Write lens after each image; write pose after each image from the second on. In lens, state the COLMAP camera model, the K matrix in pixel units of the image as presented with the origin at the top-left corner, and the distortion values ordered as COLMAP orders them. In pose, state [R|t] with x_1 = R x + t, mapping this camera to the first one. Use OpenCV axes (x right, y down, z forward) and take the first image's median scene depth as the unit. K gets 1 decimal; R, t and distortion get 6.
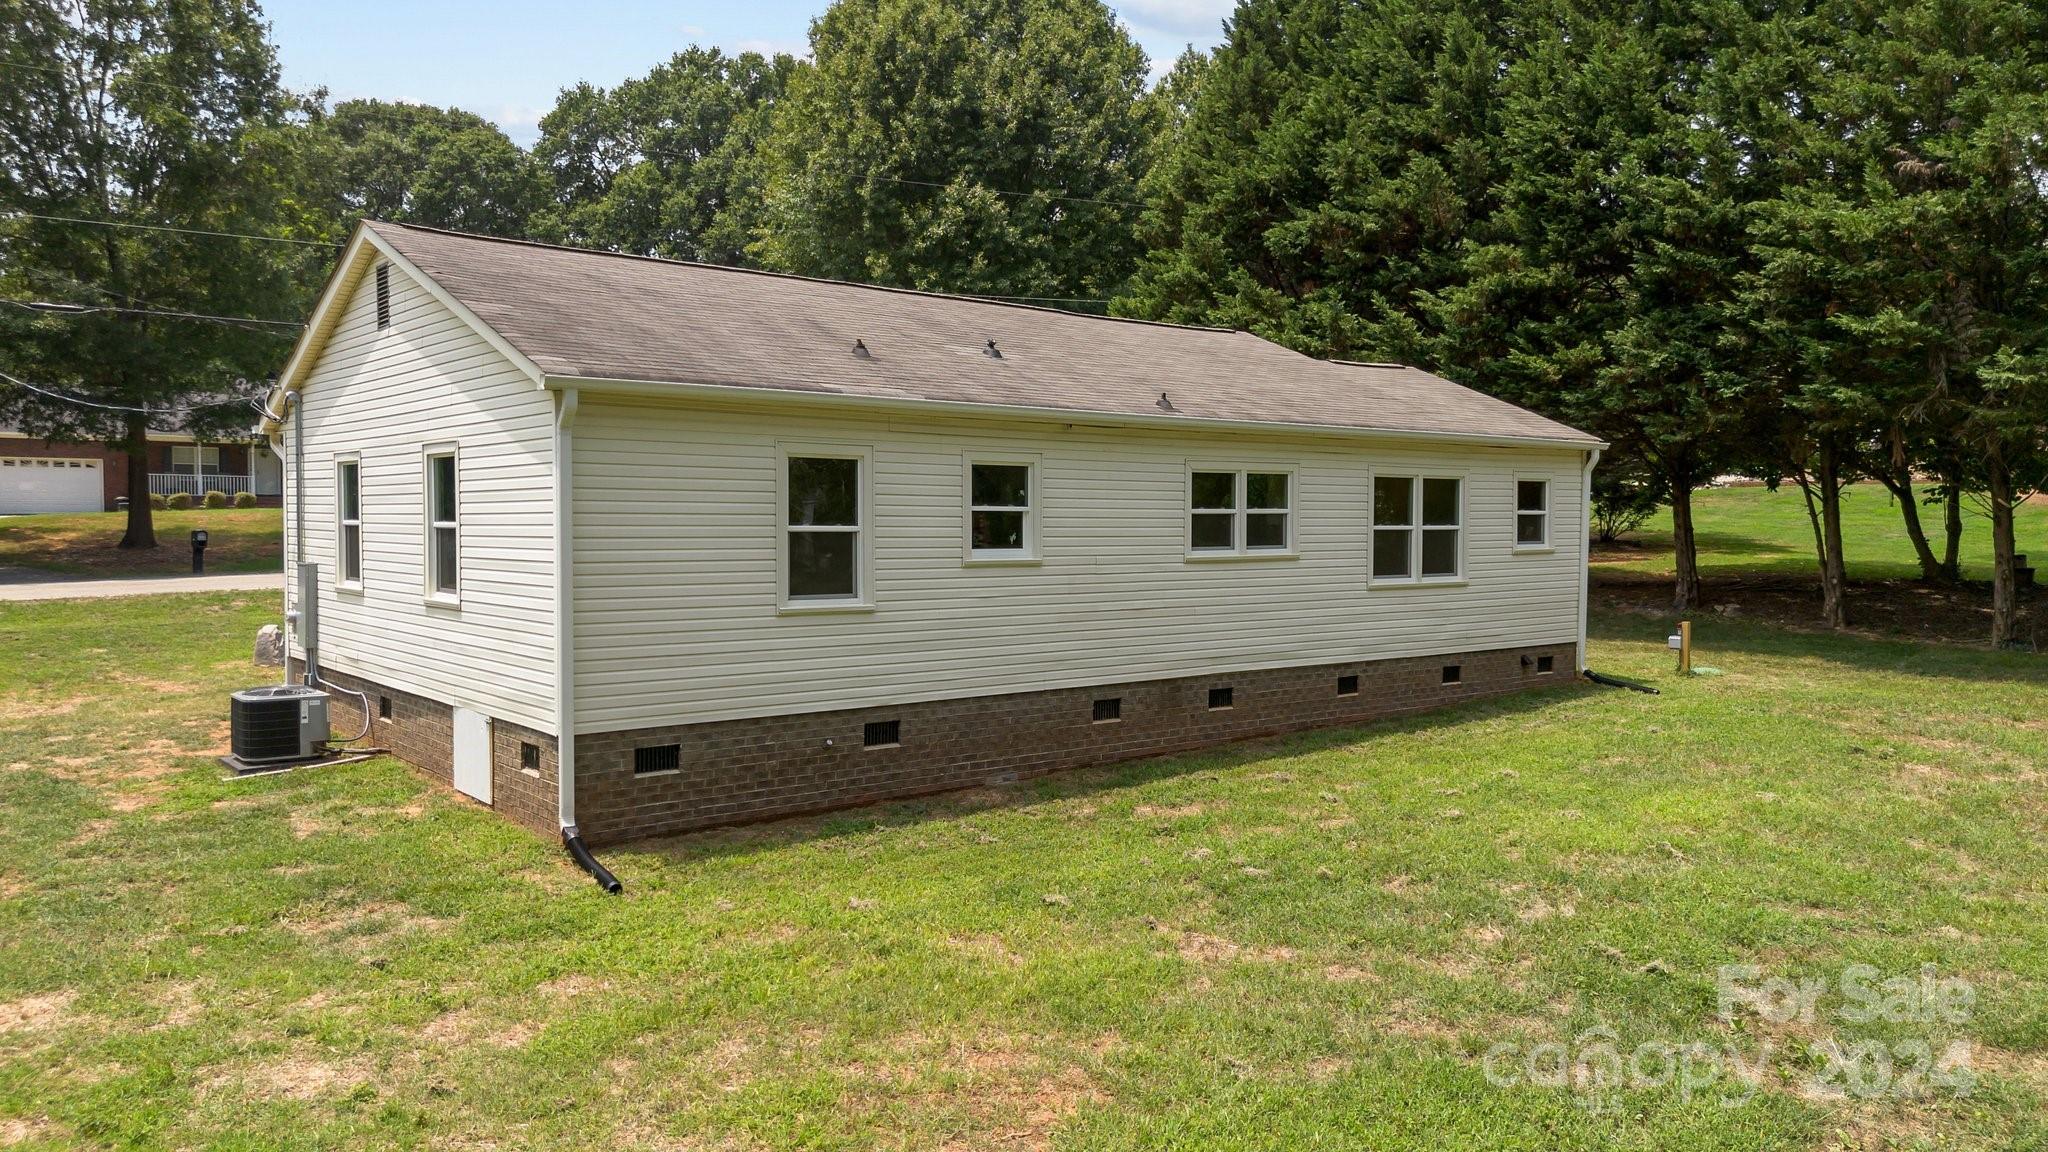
lens RADIAL K [[1438.4, 0, 1012.3], [0, 1438.4, 572.5], [0, 0, 1]] dist [0.065647, -0.072003]
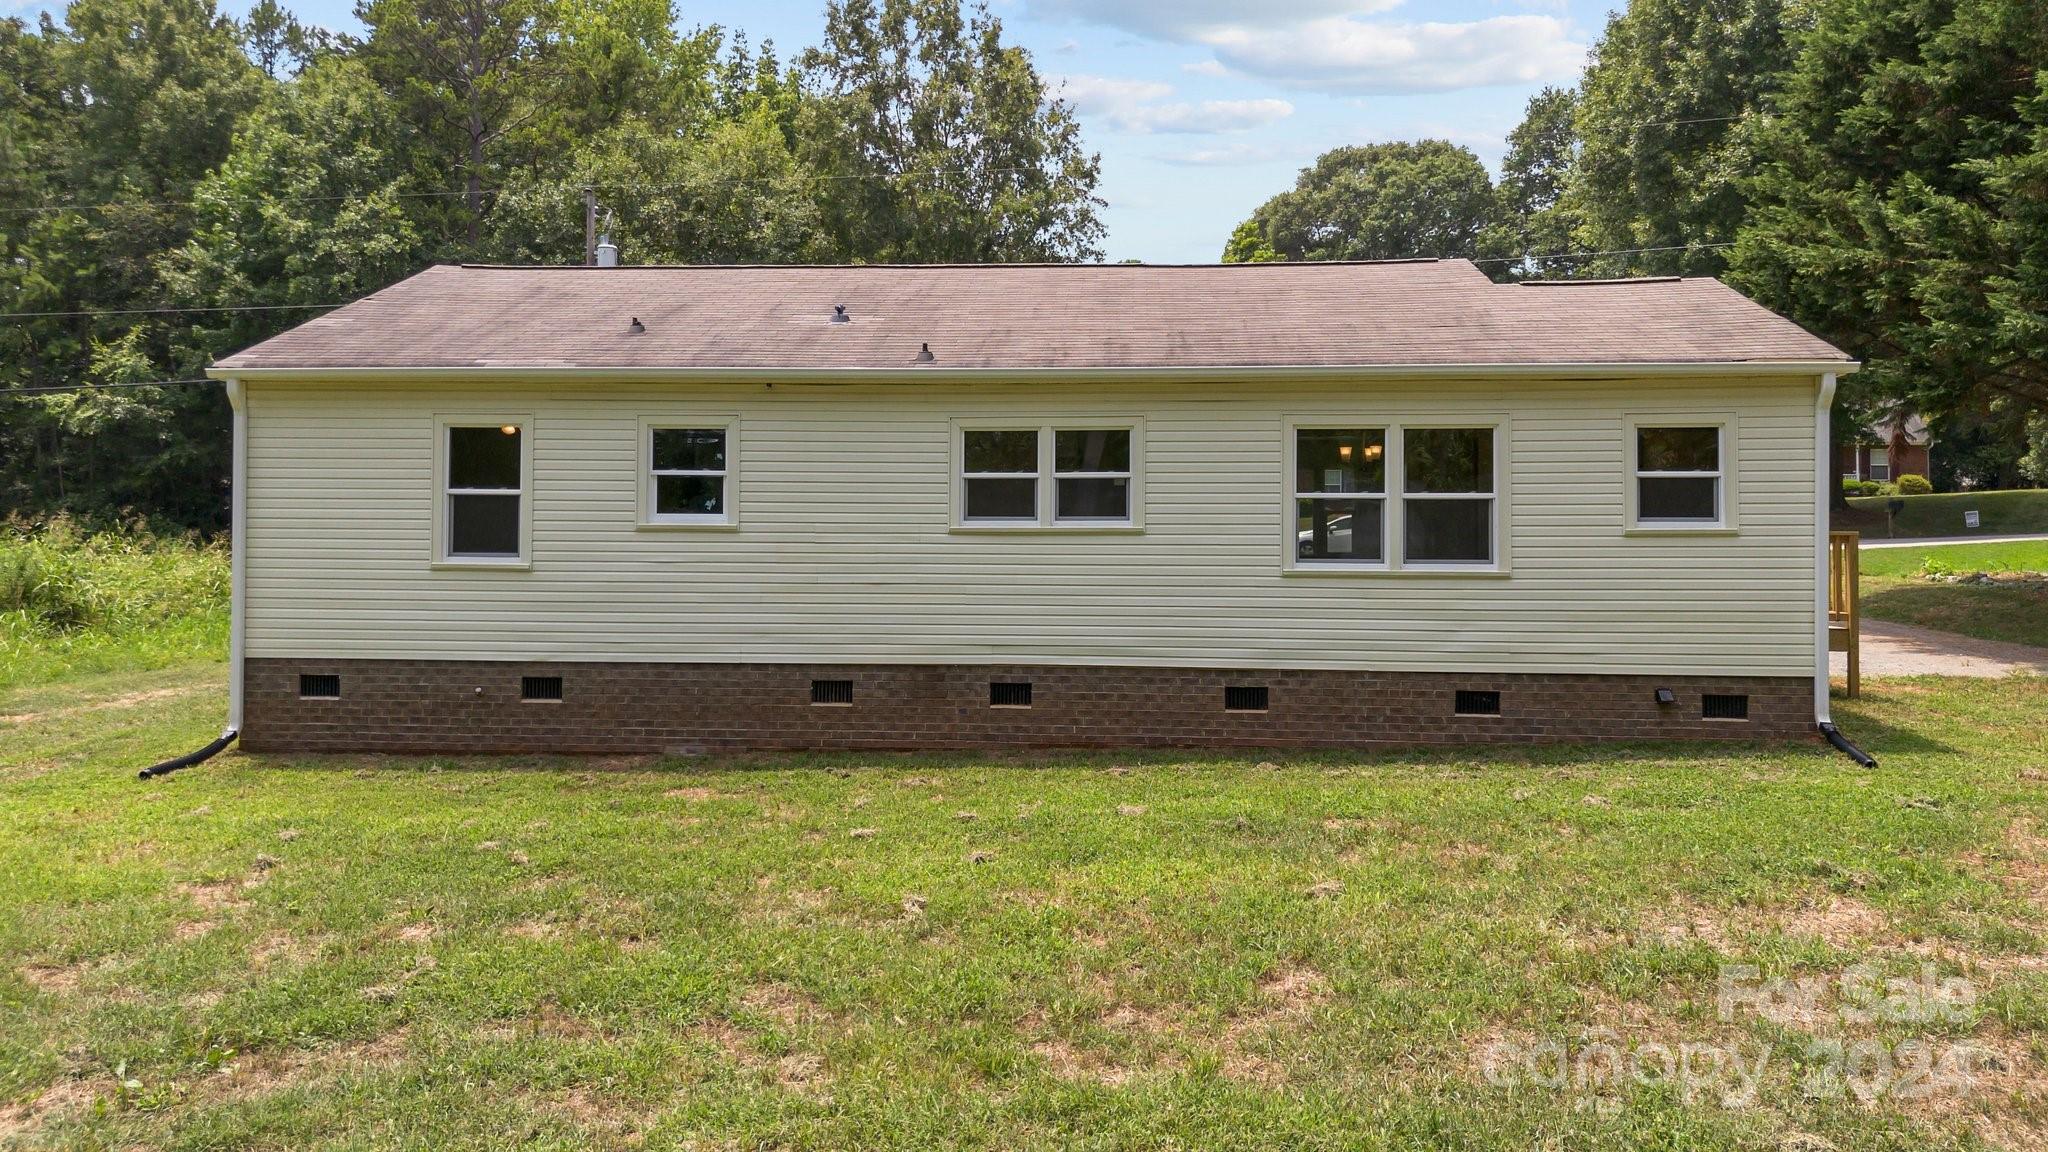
lens RADIAL K [[1438.4, 0, 1028.0], [0, 1438.4, 518.4], [0, 0, 1]] dist [0.065647, -0.072003]
pose [[0.733460, -0.006018, -0.679706, 0.765606], [-0.028894, 0.998781, -0.040021, 0.017916], [0.679118, 0.048993, 0.732392, 0.399667]]
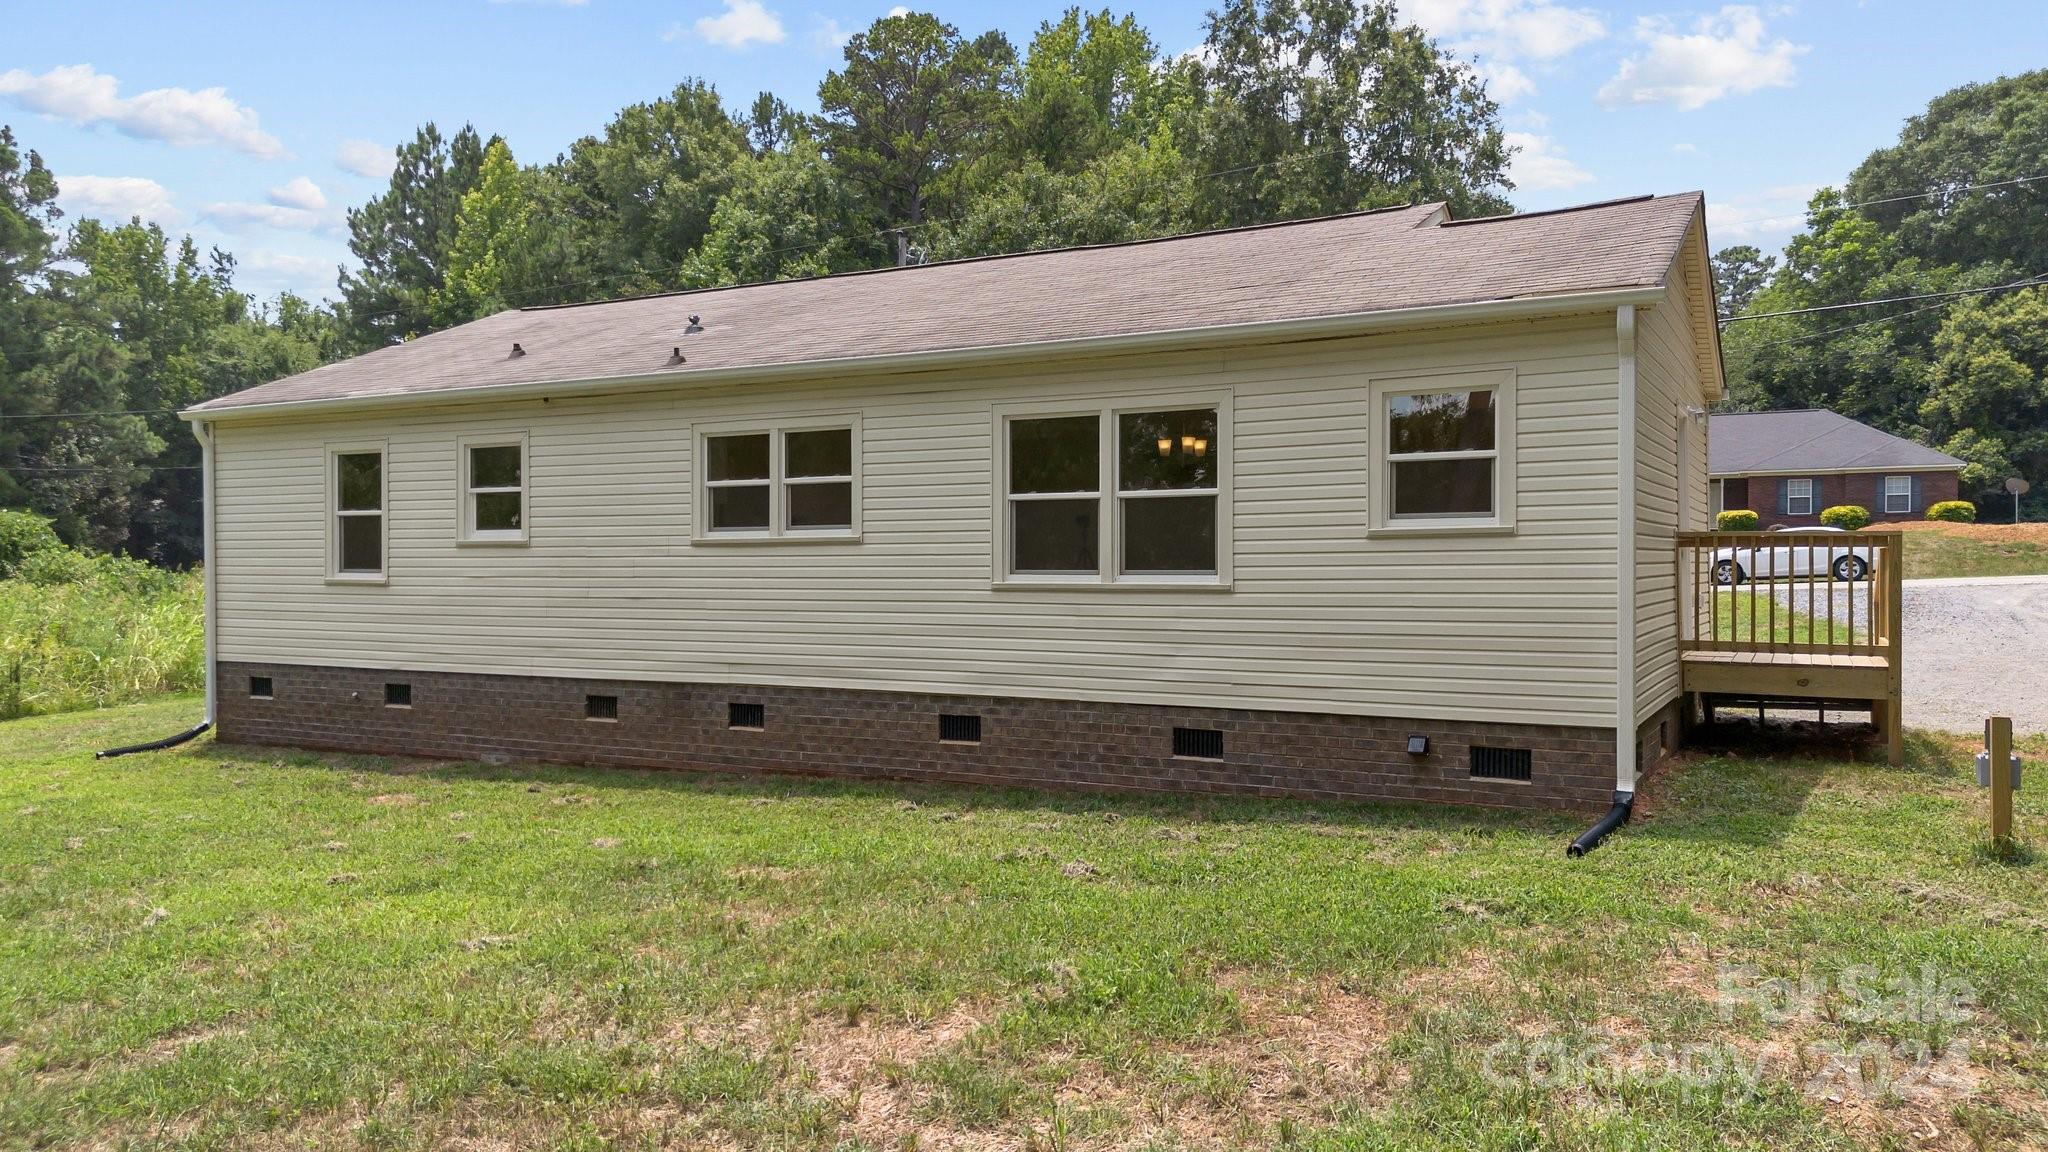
lens RADIAL K [[1438.4, 0, 1028.2], [0, 1438.4, 569.8], [0, 0, 1]] dist [0.065647, -0.072003]
pose [[0.393484, 0.000124, -0.919331, 0.989916], [-0.031578, 0.999412, -0.013381, 0.012467], [0.918789, 0.034296, 0.393257, 0.866858]]
